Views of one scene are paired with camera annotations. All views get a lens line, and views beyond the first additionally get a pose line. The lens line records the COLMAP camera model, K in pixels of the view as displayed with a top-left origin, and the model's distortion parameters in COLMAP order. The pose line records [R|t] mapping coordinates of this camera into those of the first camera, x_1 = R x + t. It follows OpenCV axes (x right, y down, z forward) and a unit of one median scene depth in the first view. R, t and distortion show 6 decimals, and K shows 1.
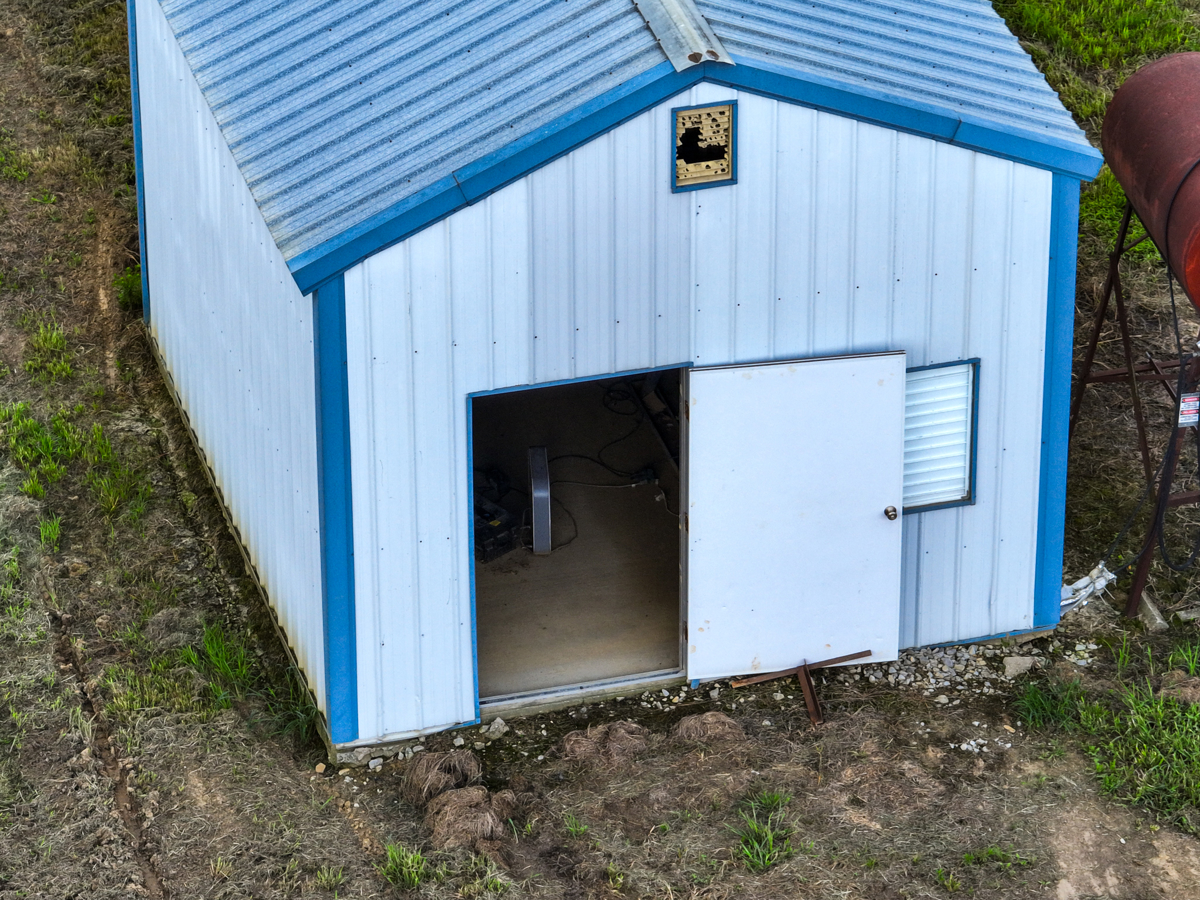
lens RADIAL K [[6366.8, 0, 600.0], [0, 6366.8, 450.0], [0, 0, 1]] dist [-0.511475, 9.393784]
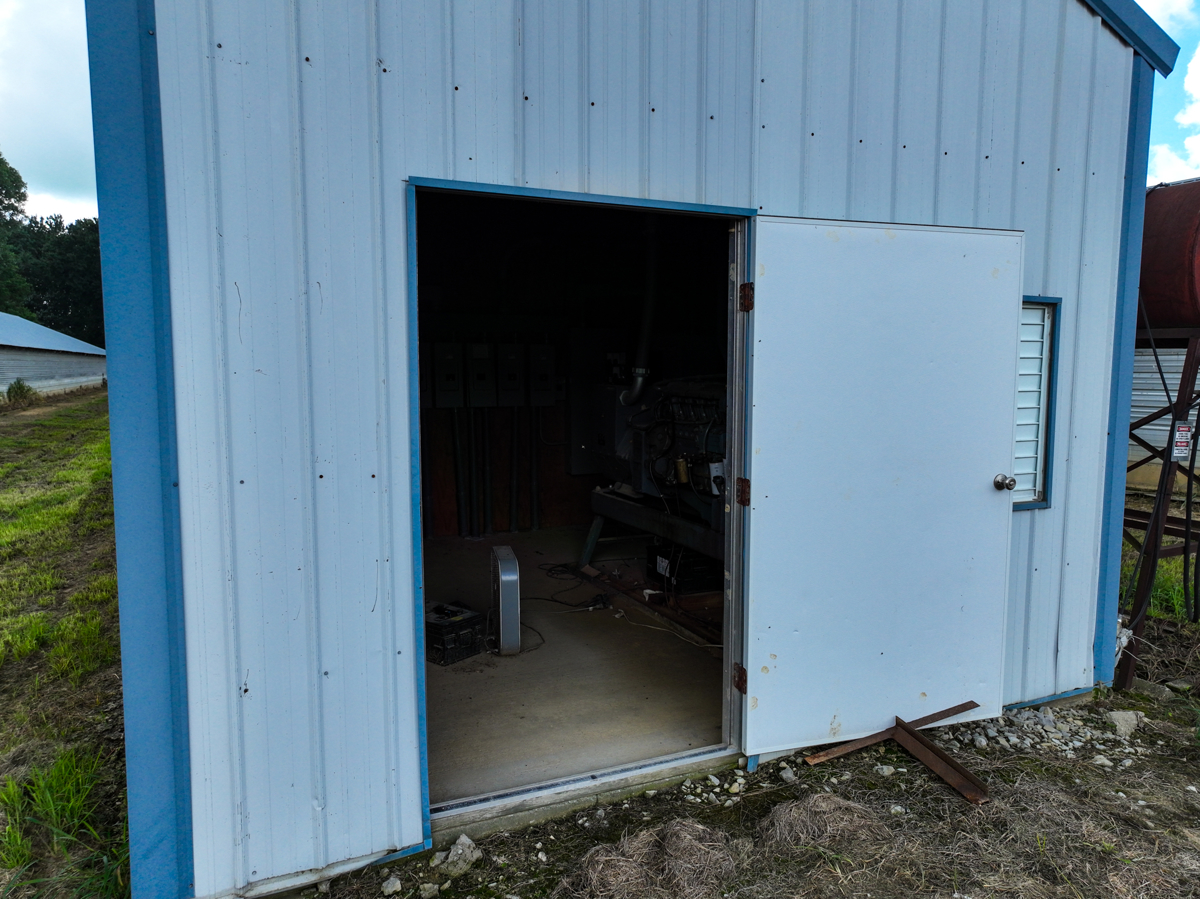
lens RADIAL K [[843.3, 0, 600.0], [0, 843.3, 449.5], [0, 0, 1]] dist [0.003482, 0.001618]
pose [[0.987995, -0.008743, 0.154235, -0.015229], [0.076301, 0.895736, -0.437991, 0.045362], [-0.134324, 0.444501, 0.885650, 0.914528]]
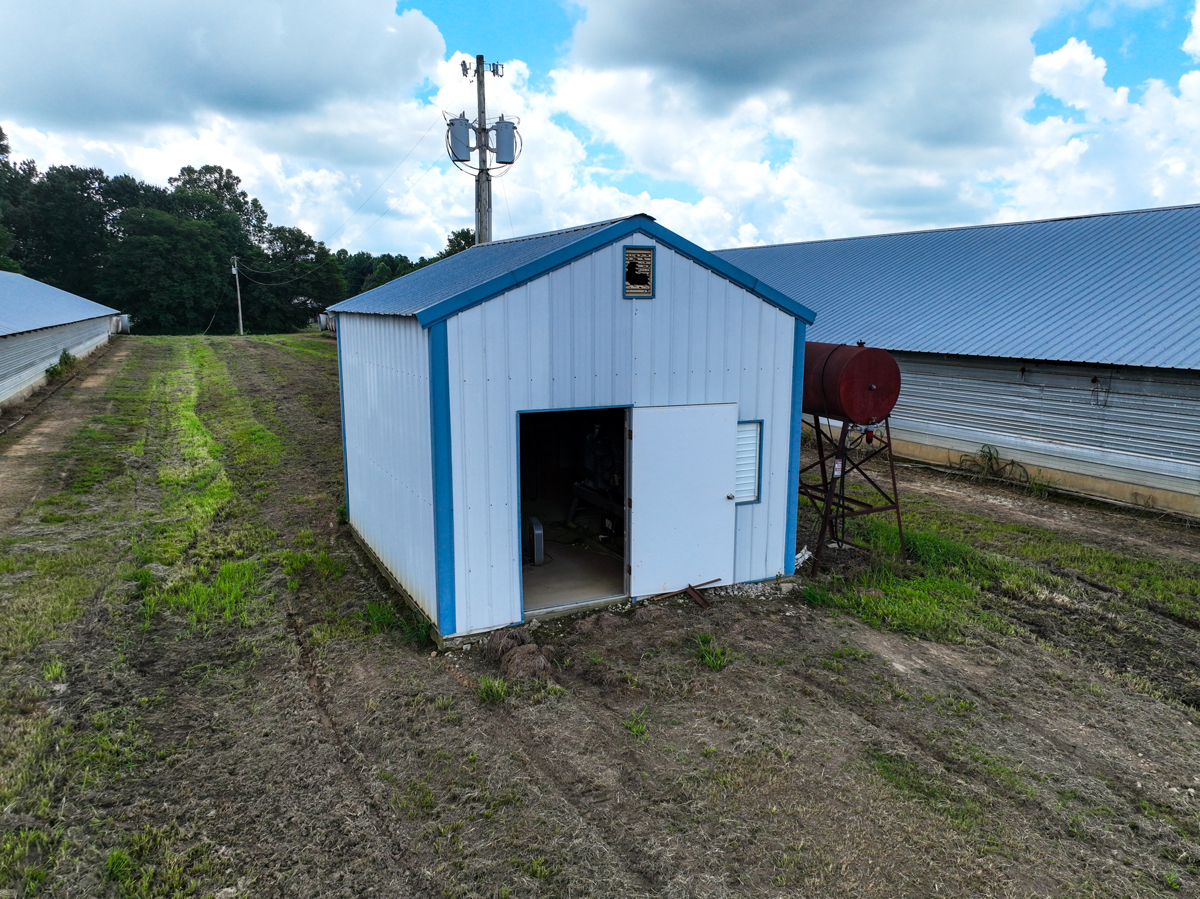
lens RADIAL K [[843.3, 0, 600.0], [0, 843.3, 449.5], [0, 0, 1]] dist [0.003482, 0.001618]
pose [[0.982733, -0.026091, 0.183181, -0.040145], [0.092988, 0.925547, -0.367036, 0.087102], [-0.159966, 0.377732, 0.911992, 0.762634]]
